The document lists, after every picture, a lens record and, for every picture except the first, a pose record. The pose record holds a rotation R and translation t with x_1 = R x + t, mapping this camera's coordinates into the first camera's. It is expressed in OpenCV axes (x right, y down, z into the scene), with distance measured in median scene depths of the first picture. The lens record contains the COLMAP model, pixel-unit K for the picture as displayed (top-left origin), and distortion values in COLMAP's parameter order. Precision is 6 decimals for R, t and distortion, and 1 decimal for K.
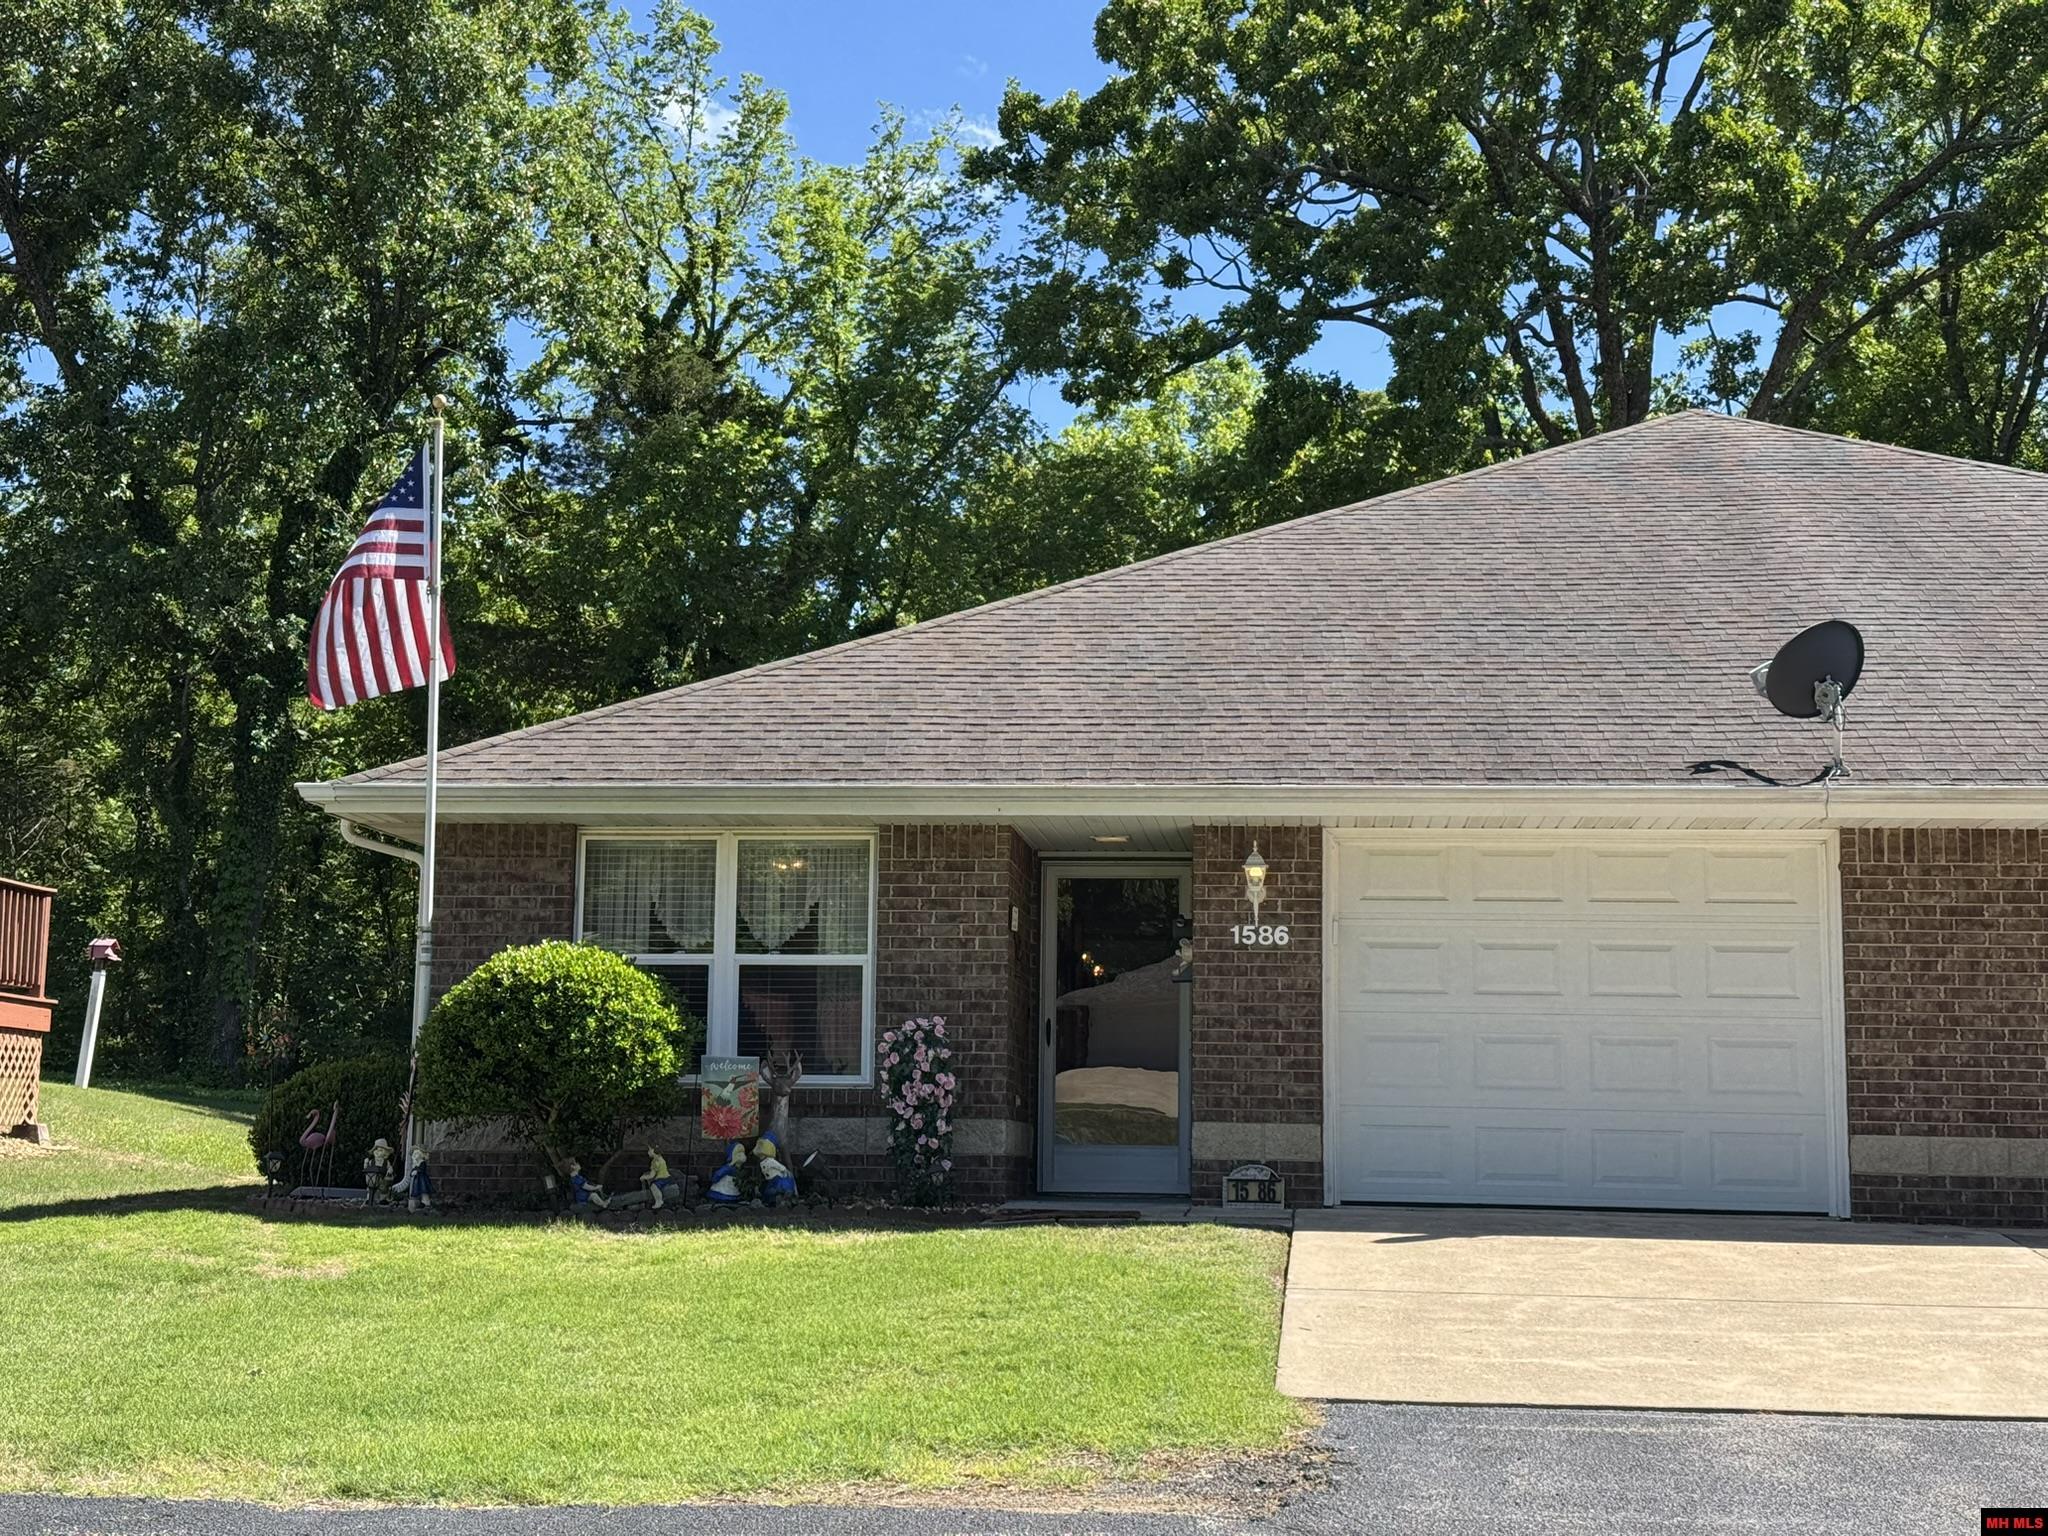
lens RADIAL K [[2887.7, 0, 1024.0], [0, 2887.7, 768.0], [0, 0, 1]] dist [0.122822, 0.023744]
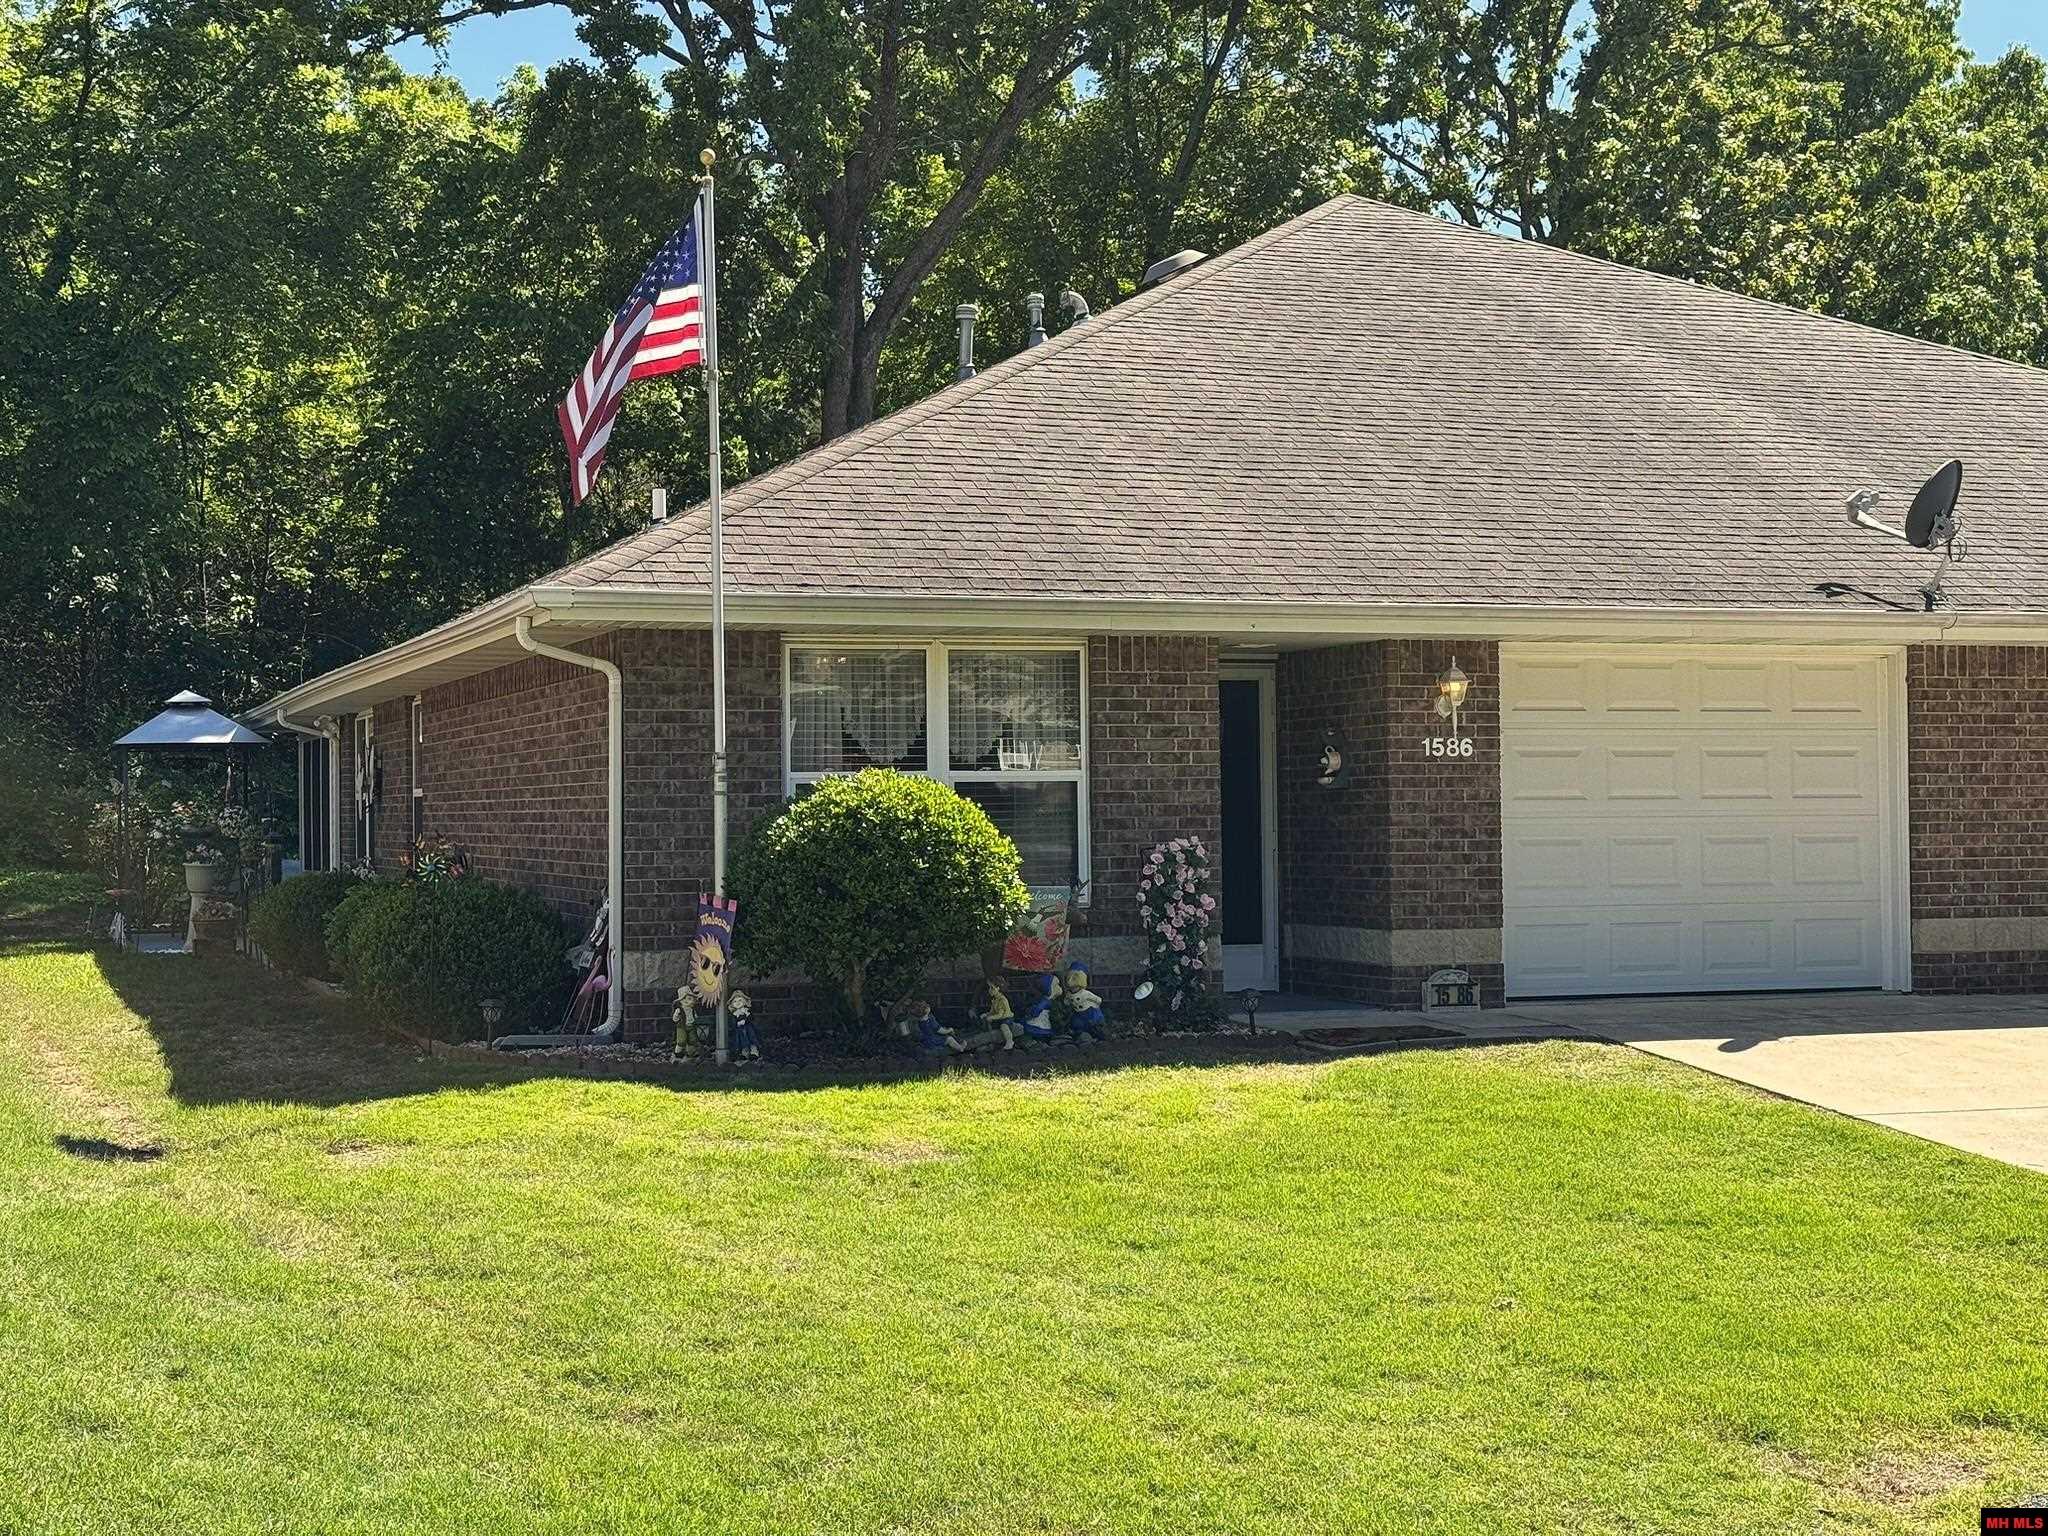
lens RADIAL K [[2887.7, 0, 1024.0], [0, 2887.7, 768.0], [0, 0, 1]] dist [0.122822, 0.023744]
pose [[0.897794, -0.015853, 0.440131, -0.514322], [-0.034459, 0.993760, 0.106085, -0.039271], [-0.439066, -0.110409, 0.891645, 0.153212]]
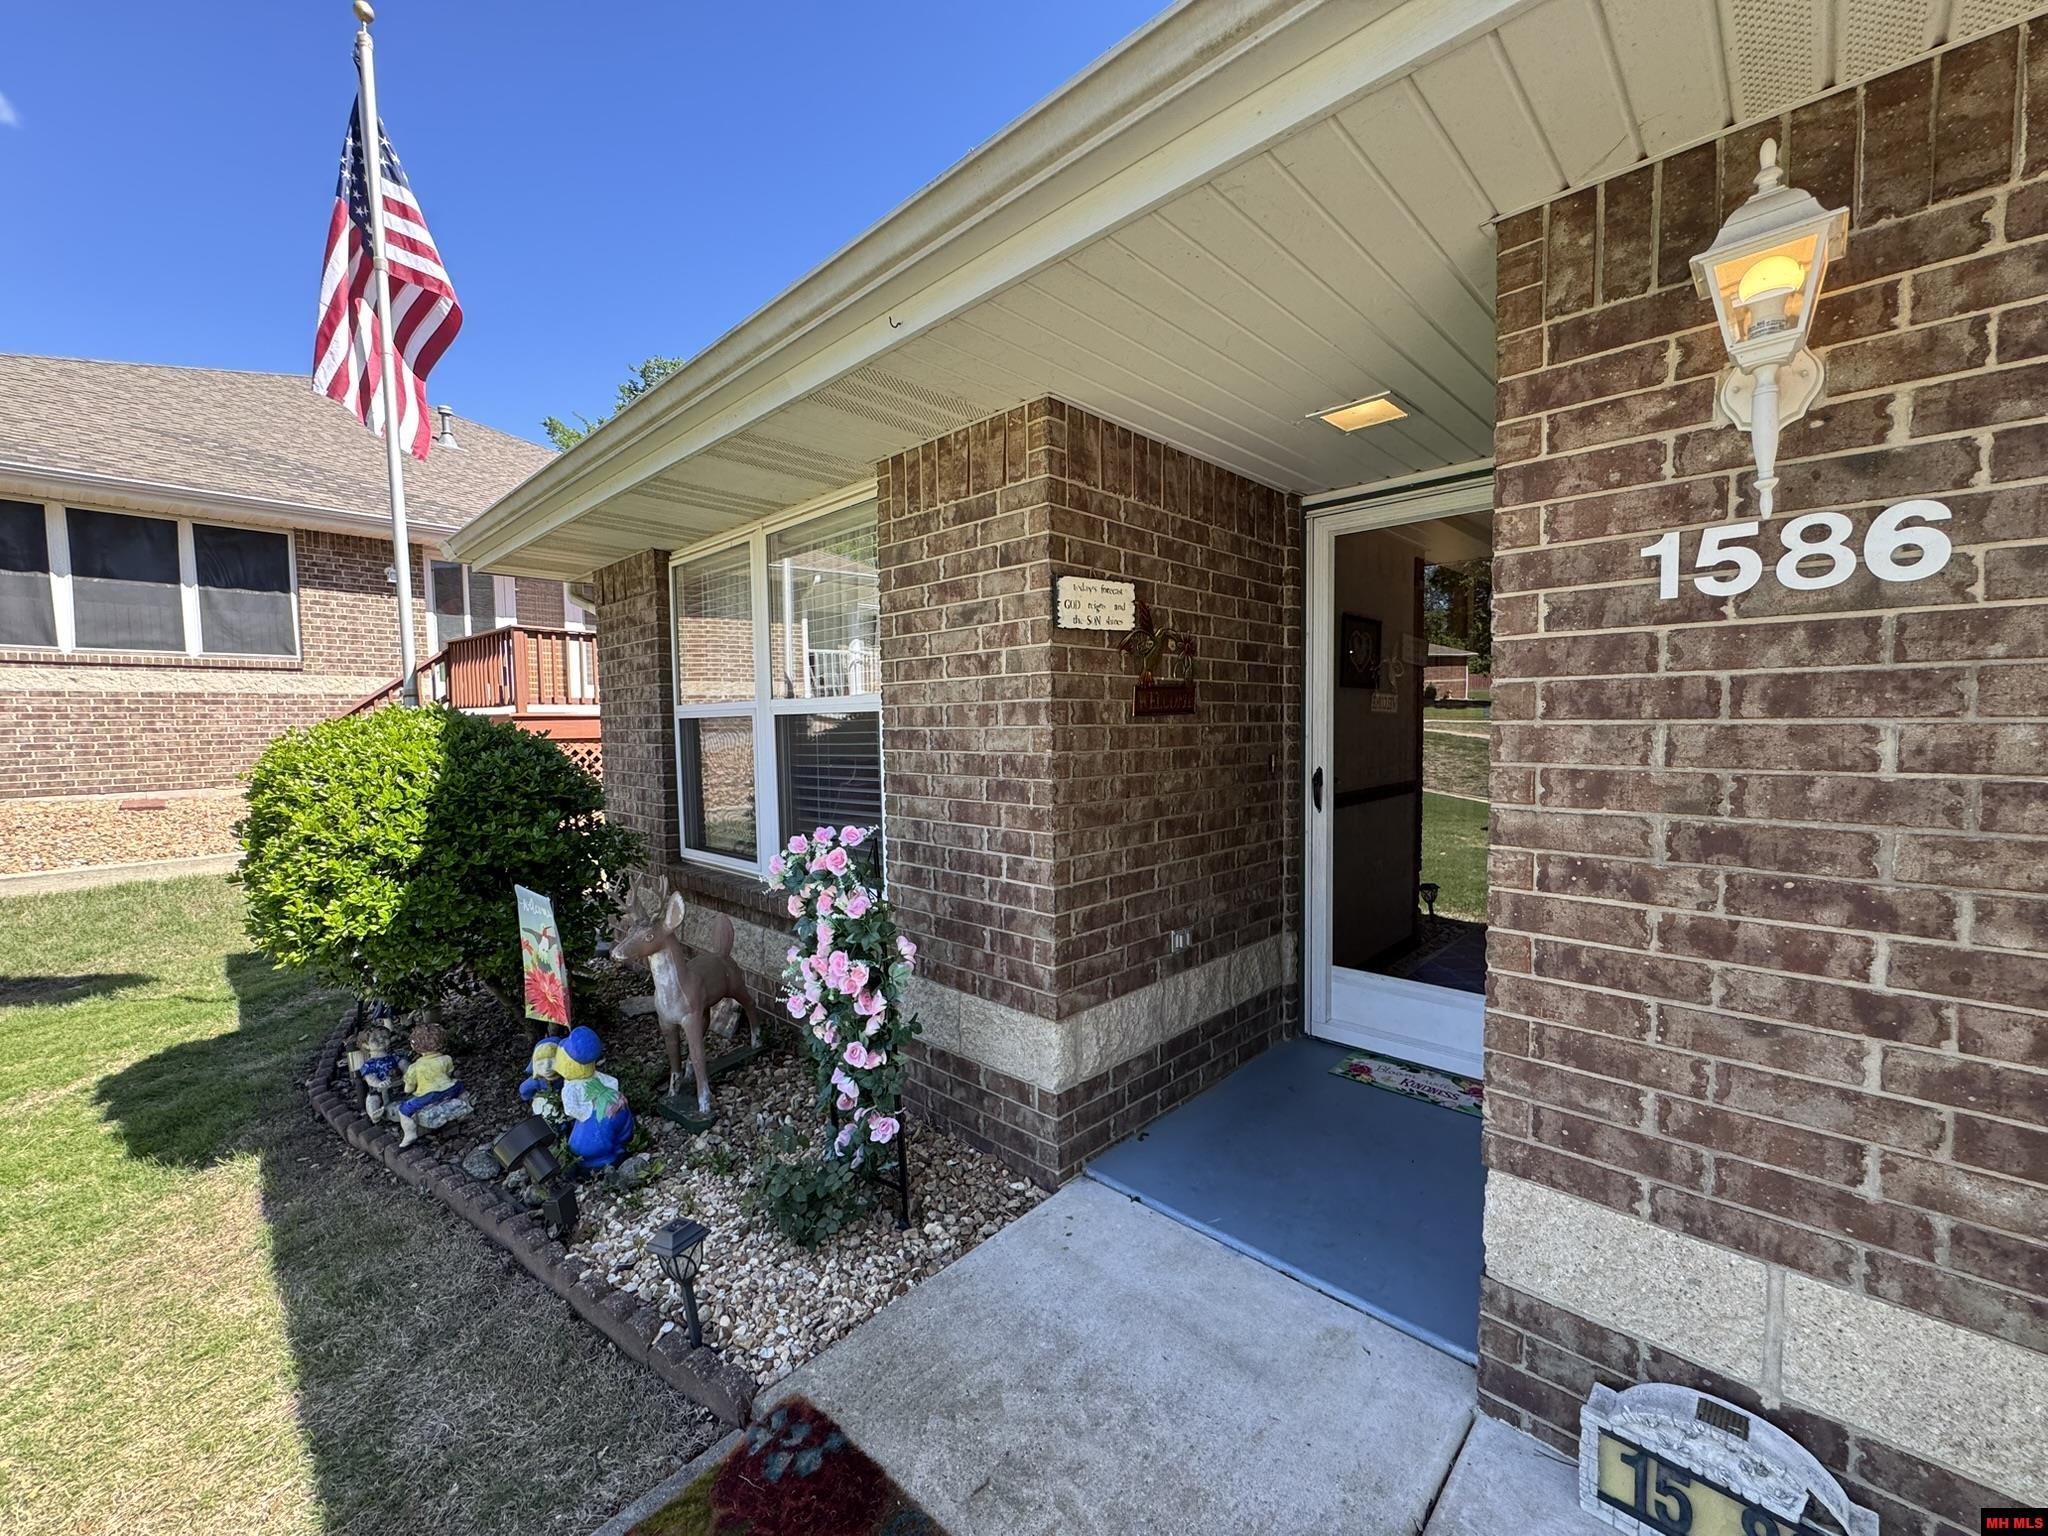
lens RADIAL K [[818.5, 0, 1021.5], [0, 818.5, 766.5], [0, 0, 1]] dist [-0.002926, 0.000103]
pose [[0.785239, 0.009331, -0.619122, 0.074888], [0.105913, 0.983126, 0.149148, 0.059384], [0.610067, -0.182690, 0.771001, 0.917179]]
